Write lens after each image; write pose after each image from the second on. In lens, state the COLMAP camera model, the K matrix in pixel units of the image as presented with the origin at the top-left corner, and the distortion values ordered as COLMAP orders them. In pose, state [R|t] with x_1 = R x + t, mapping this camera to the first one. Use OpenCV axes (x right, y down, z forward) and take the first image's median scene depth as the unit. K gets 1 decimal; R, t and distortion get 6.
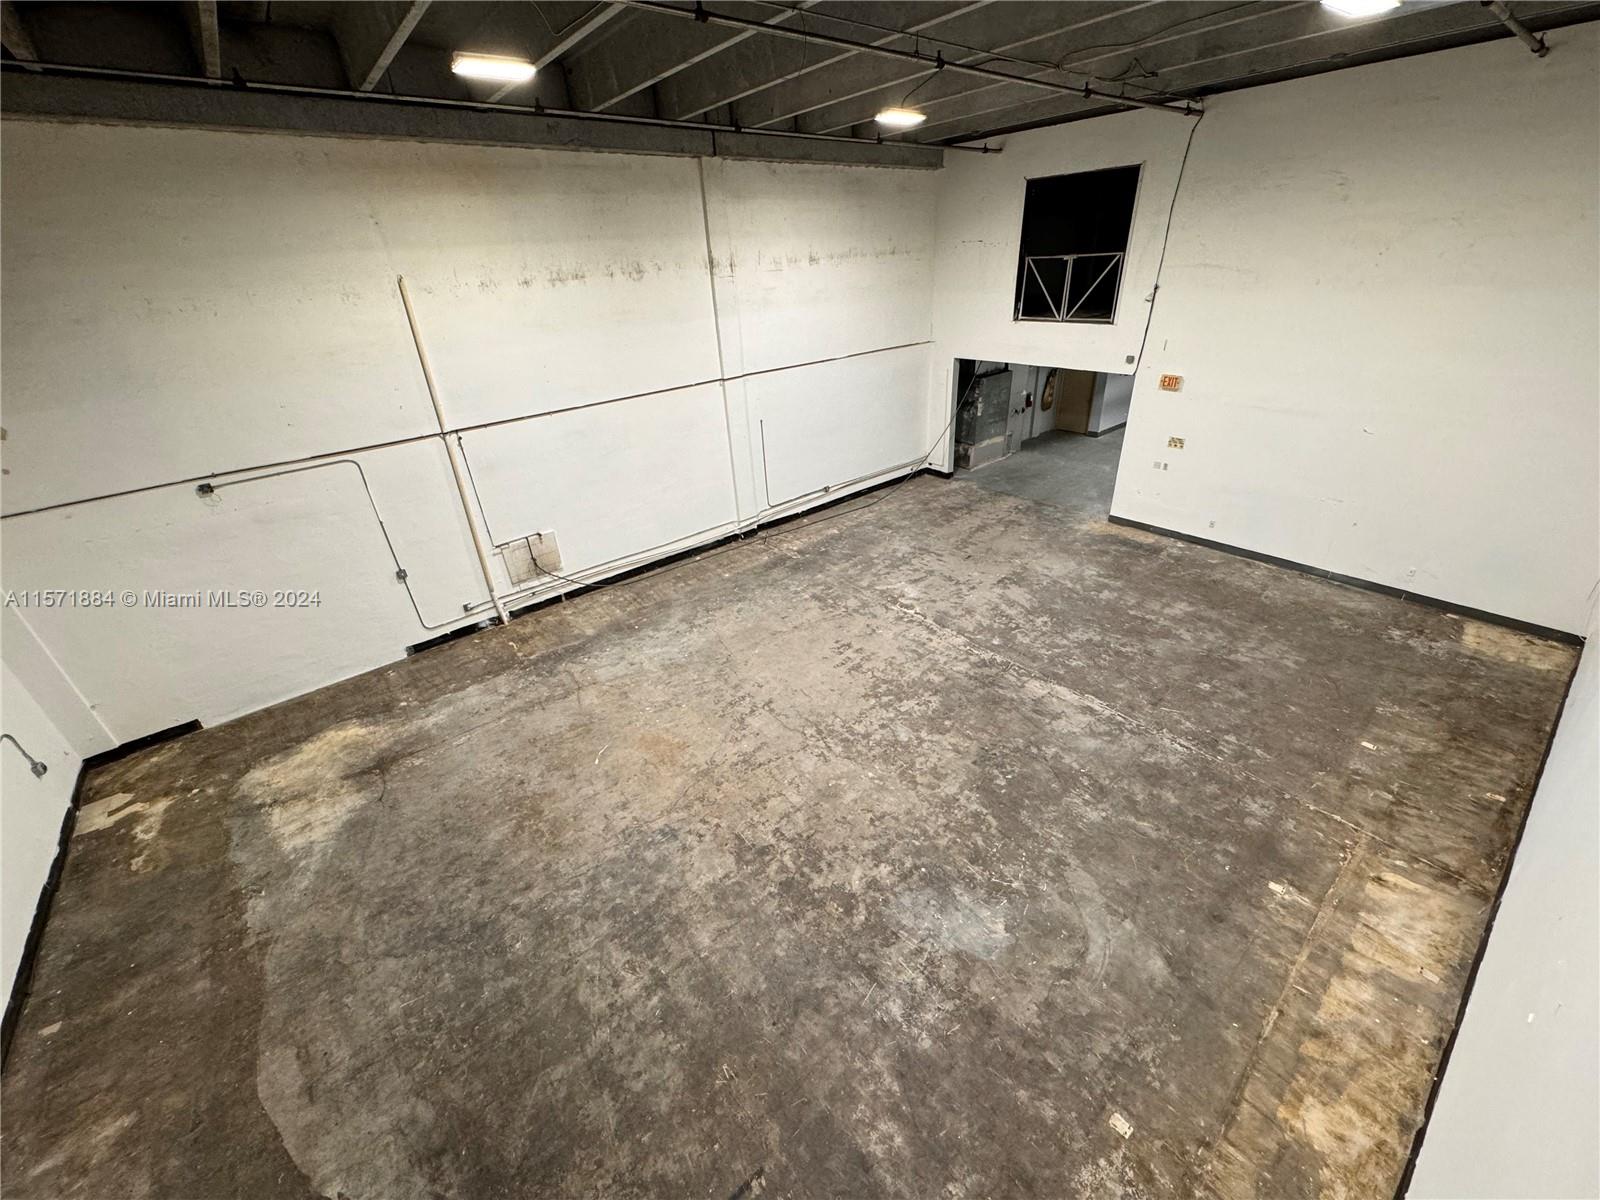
lens RADIAL K [[637.9, 0, 802.5], [0, 637.9, 601.3], [0, 0, 1]] dist [-0.000037, 0.000733]
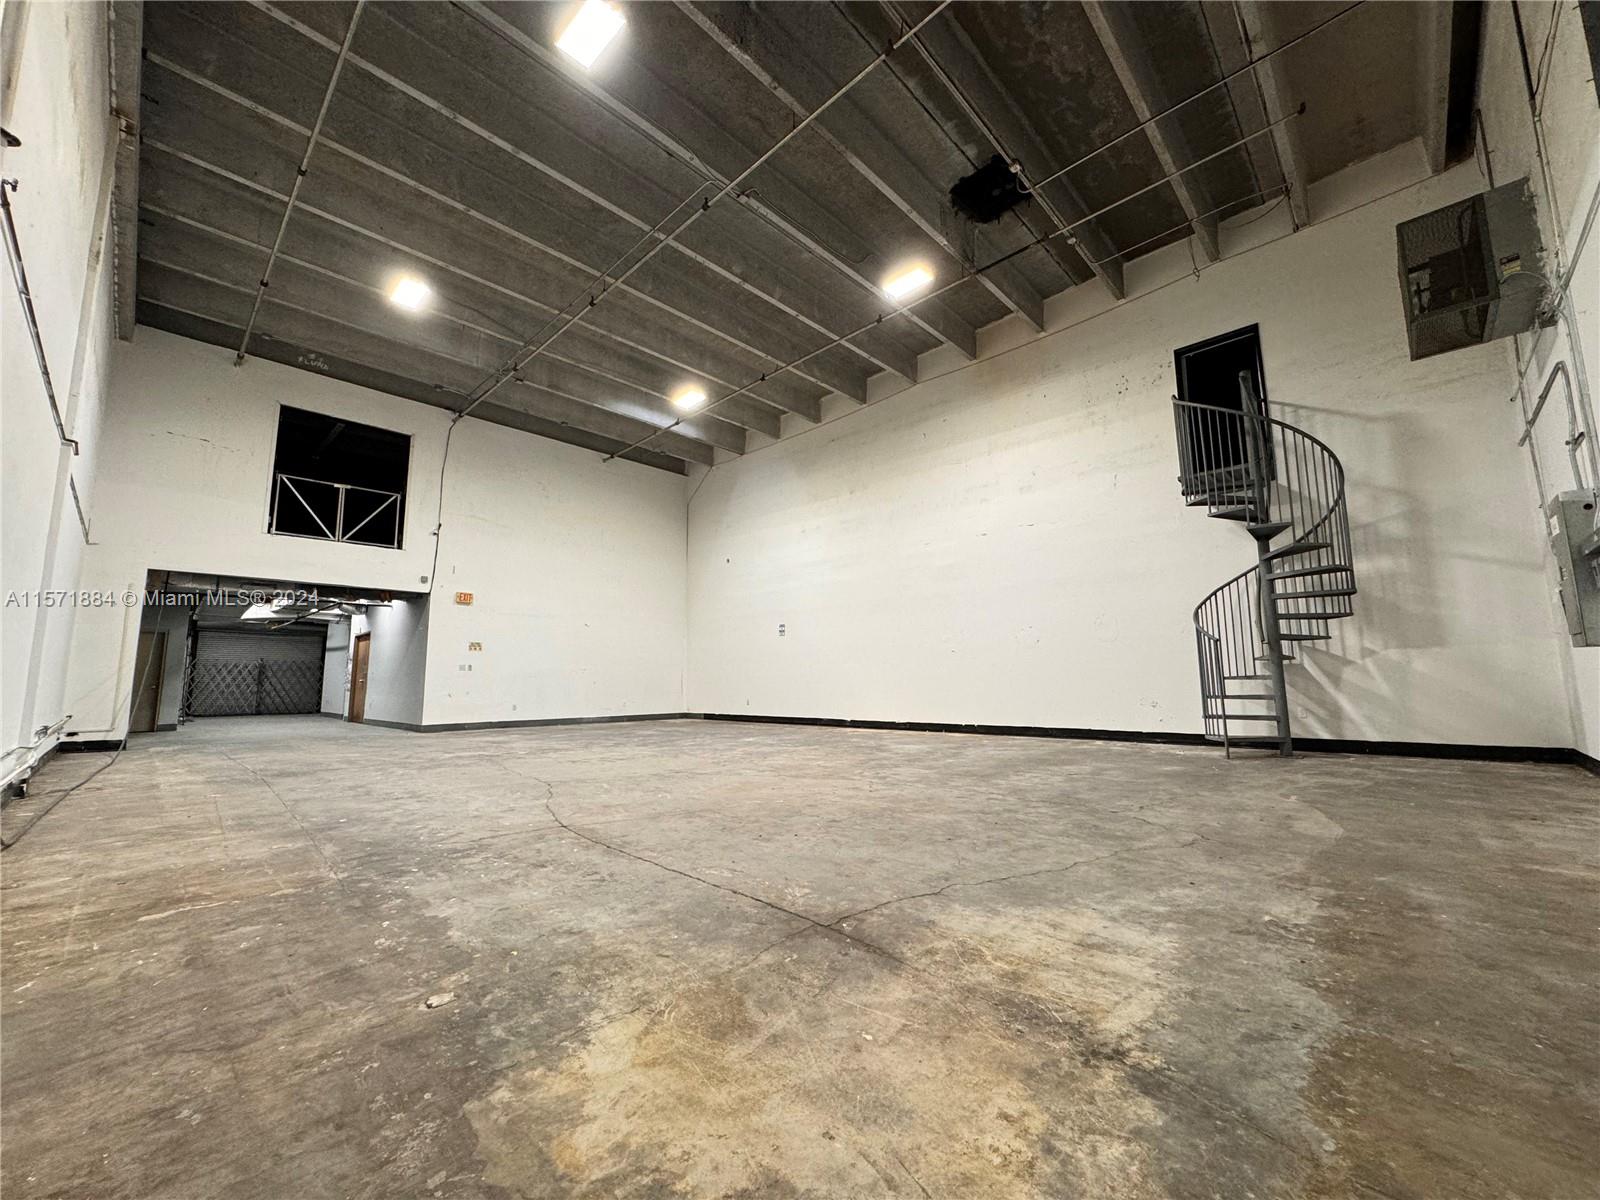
lens RADIAL K [[637.9, 0, 799.5], [0, 637.9, 602.3], [0, 0, 1]] dist [-0.000037, 0.000733]
pose [[-0.127476, 0.182209, 0.974961, -0.716533], [0.498263, 0.861707, -0.095895, 0.104449], [-0.857604, 0.473562, -0.200635, 0.719531]]
